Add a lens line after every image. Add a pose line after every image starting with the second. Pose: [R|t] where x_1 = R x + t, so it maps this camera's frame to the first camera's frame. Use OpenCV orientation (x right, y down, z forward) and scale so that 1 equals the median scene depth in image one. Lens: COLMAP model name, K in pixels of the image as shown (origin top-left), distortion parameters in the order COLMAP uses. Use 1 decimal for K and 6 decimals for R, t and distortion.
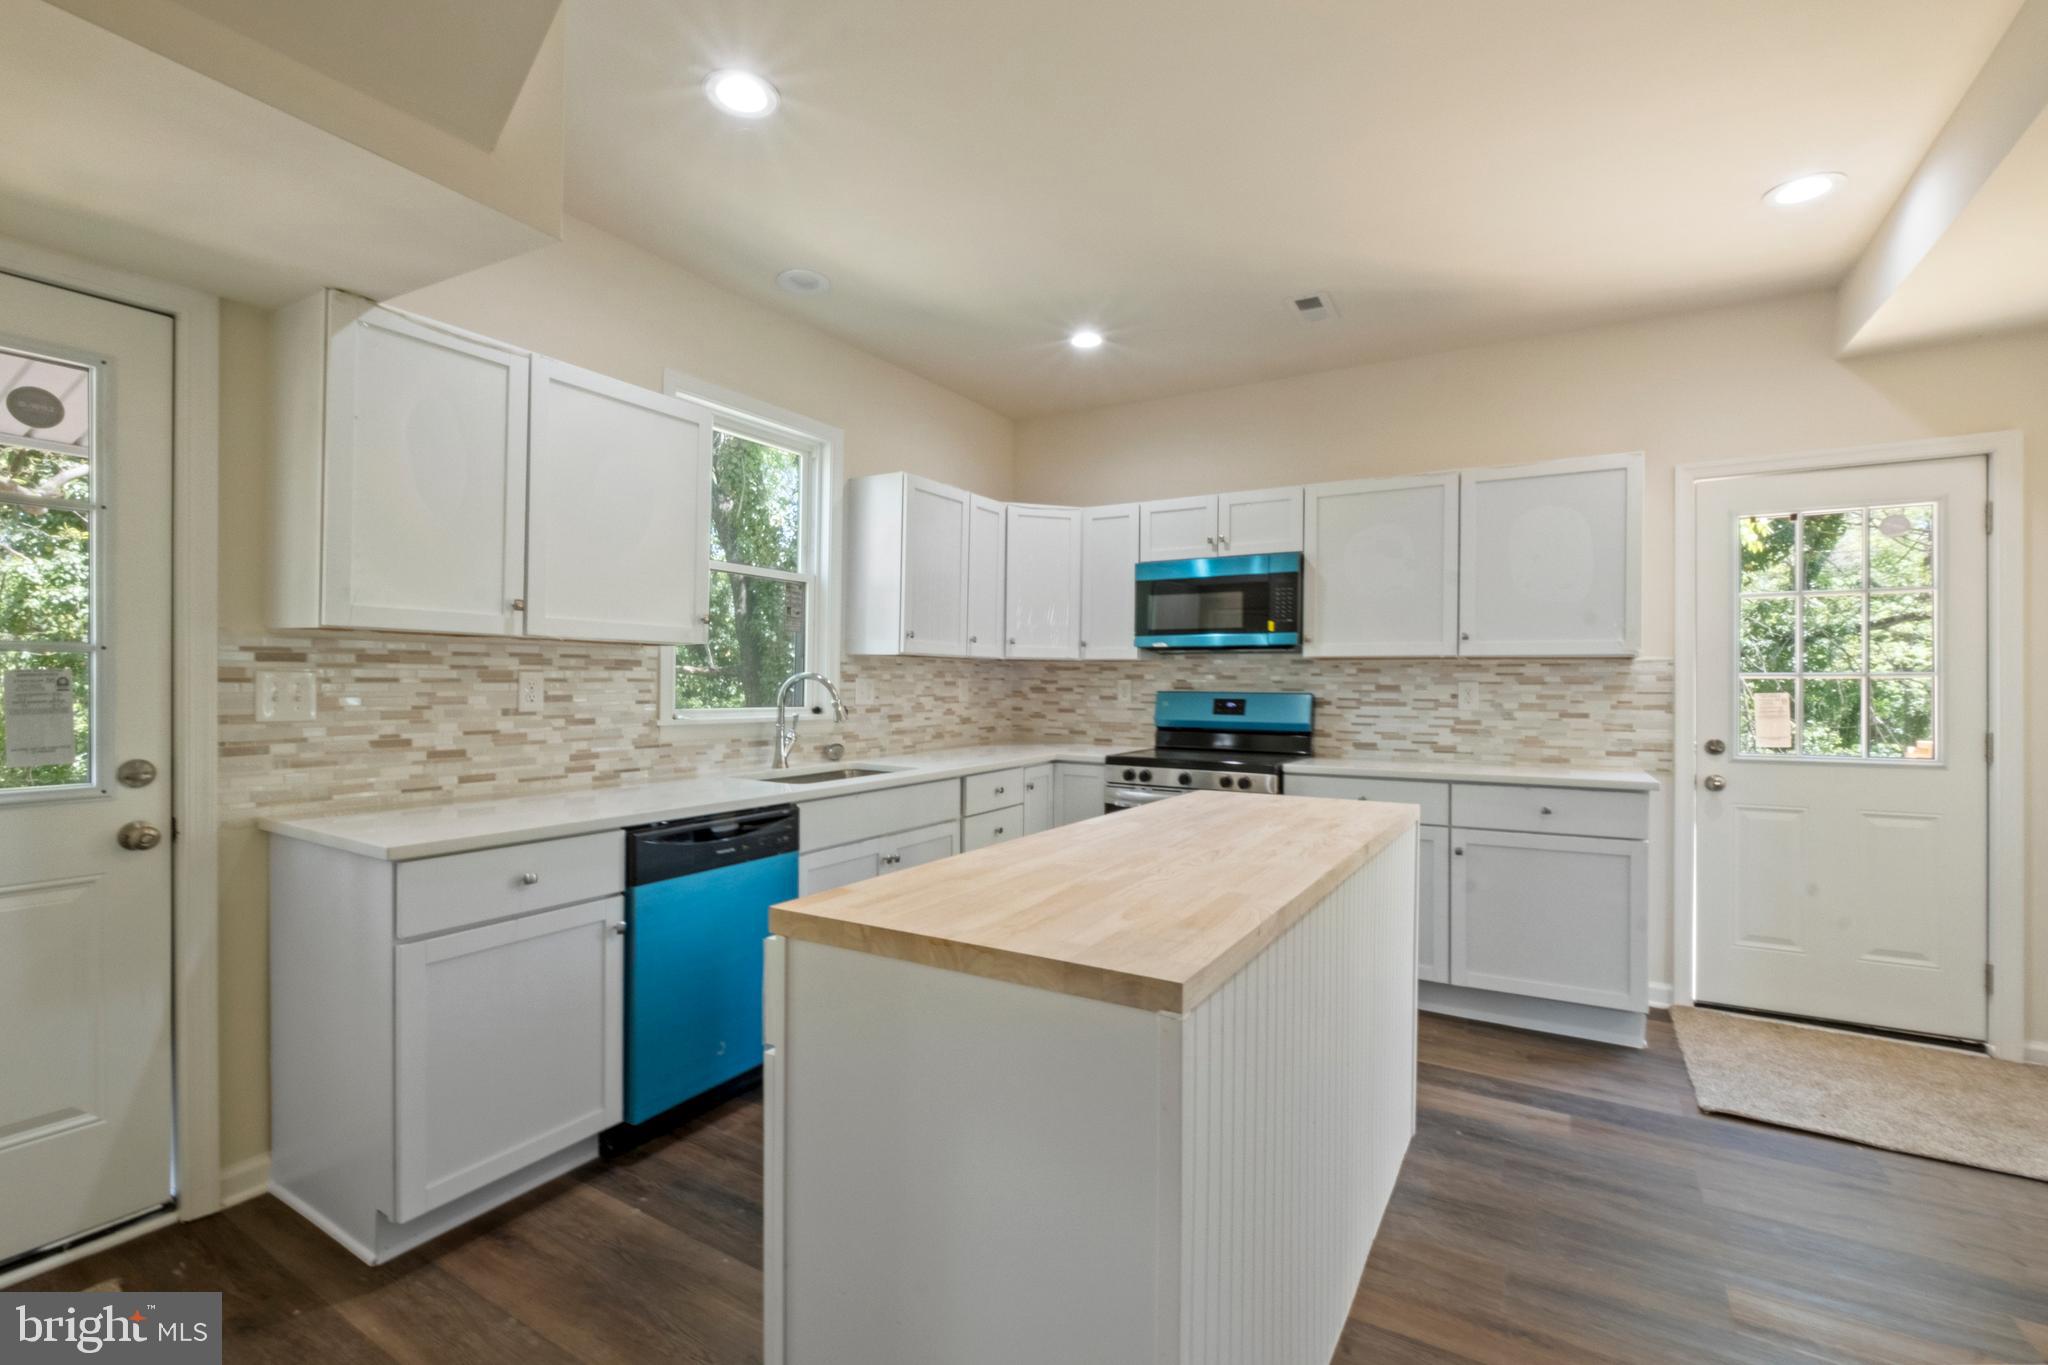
lens RADIAL K [[909.3, 0, 1002.7], [0, 909.3, 693.3], [0, 0, 1]] dist [-0.002405, -0.000366]
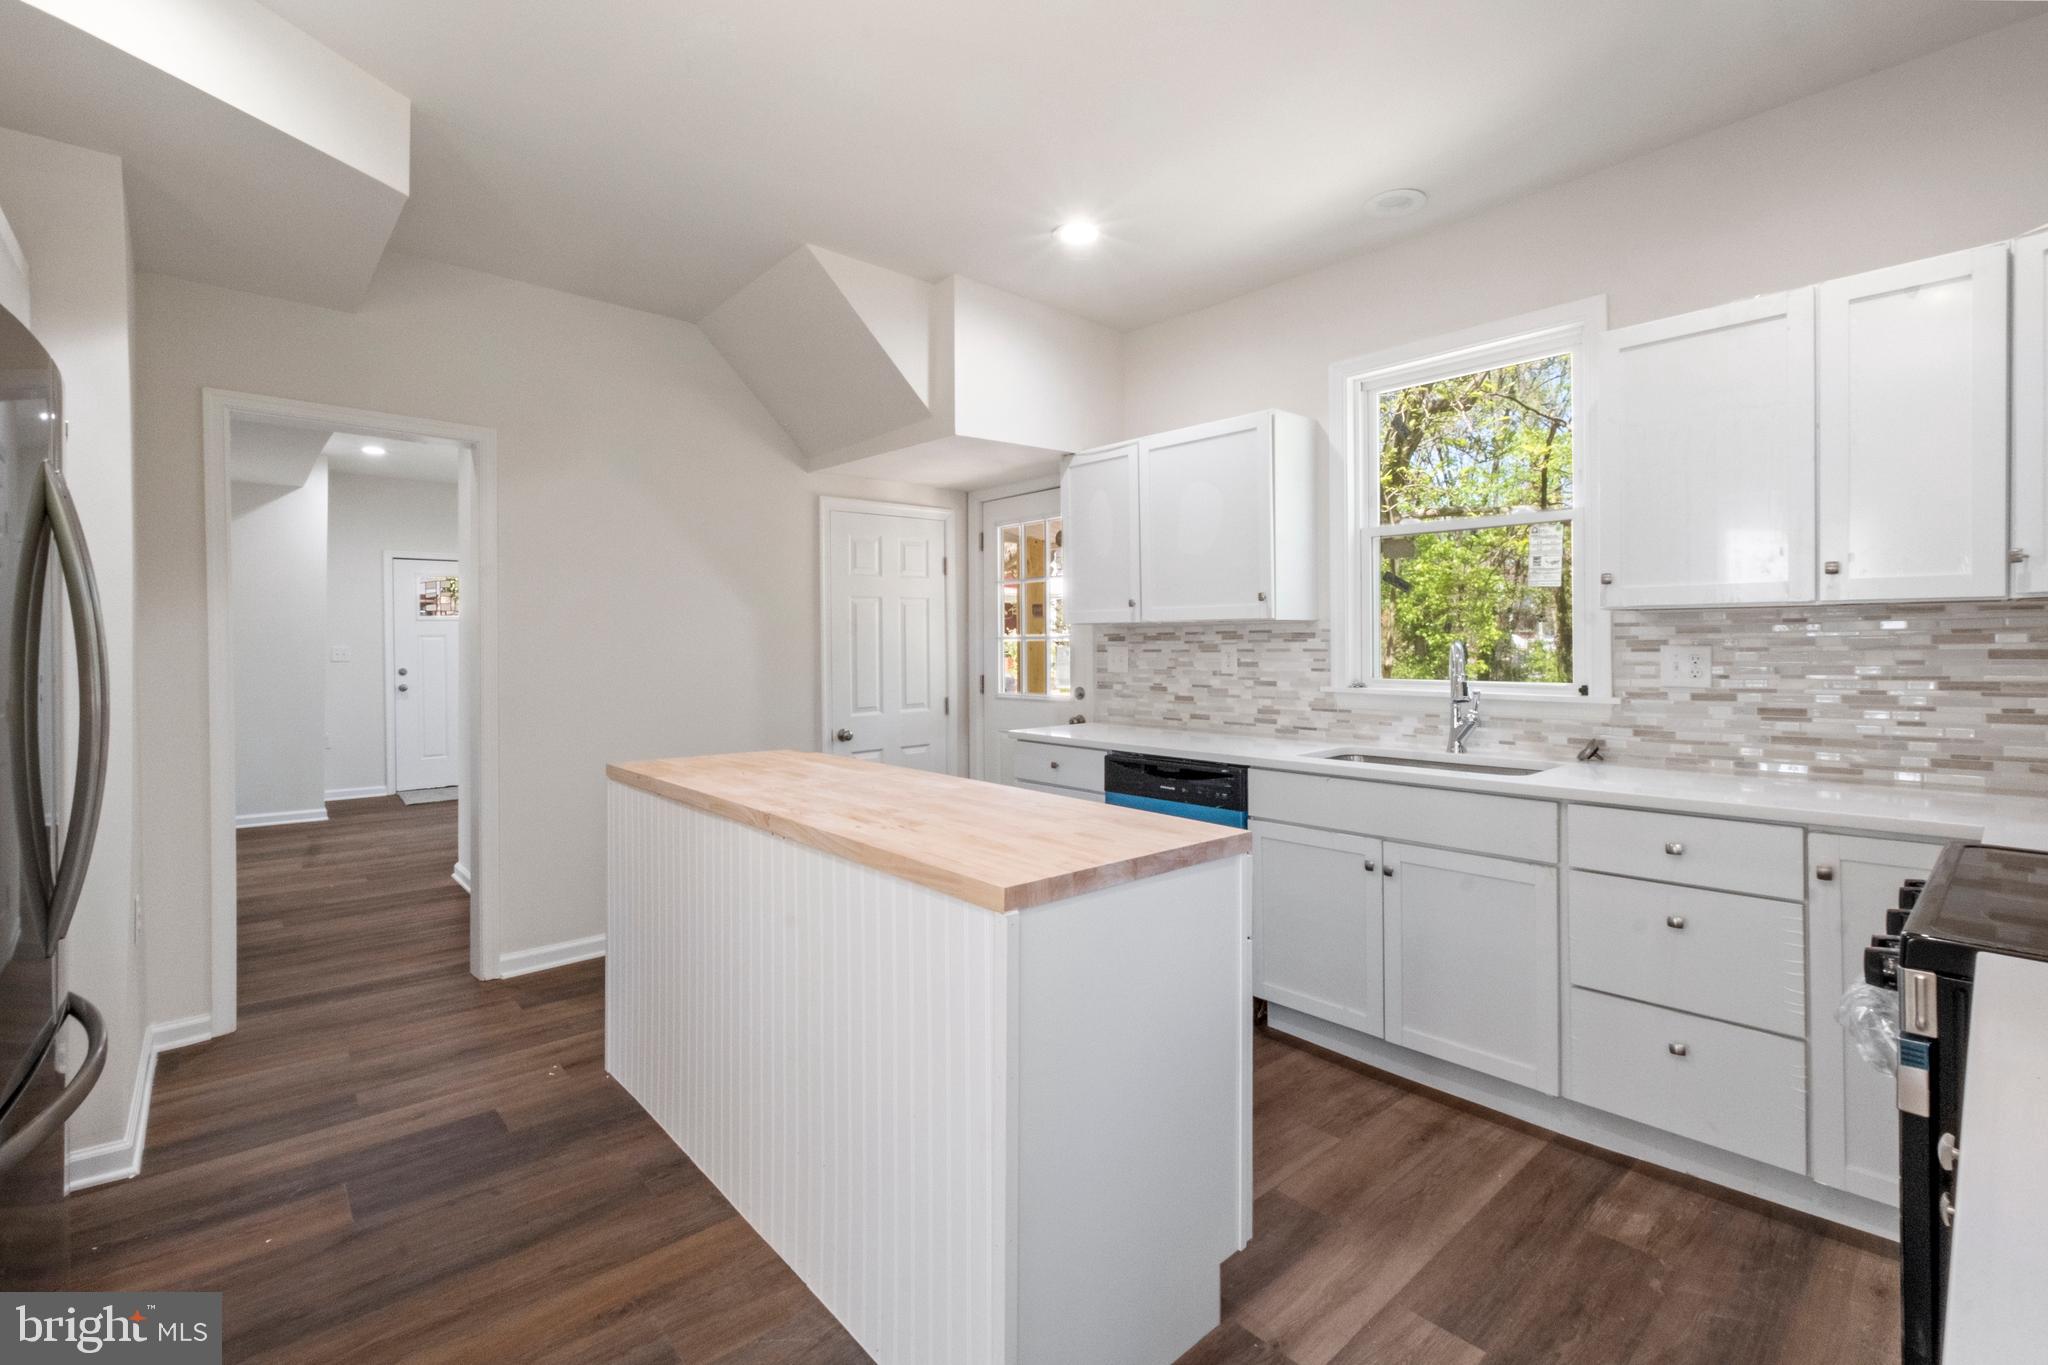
lens RADIAL K [[900.5, 0, 987.7], [0, 900.5, 644.5], [0, 0, 1]] dist [-0.002454, -0.000305]
pose [[-0.304884, -0.005546, -0.952373, 0.640482], [-0.009300, 0.999953, -0.002846, -0.011865], [0.952344, 0.007989, -0.304921, 0.769550]]
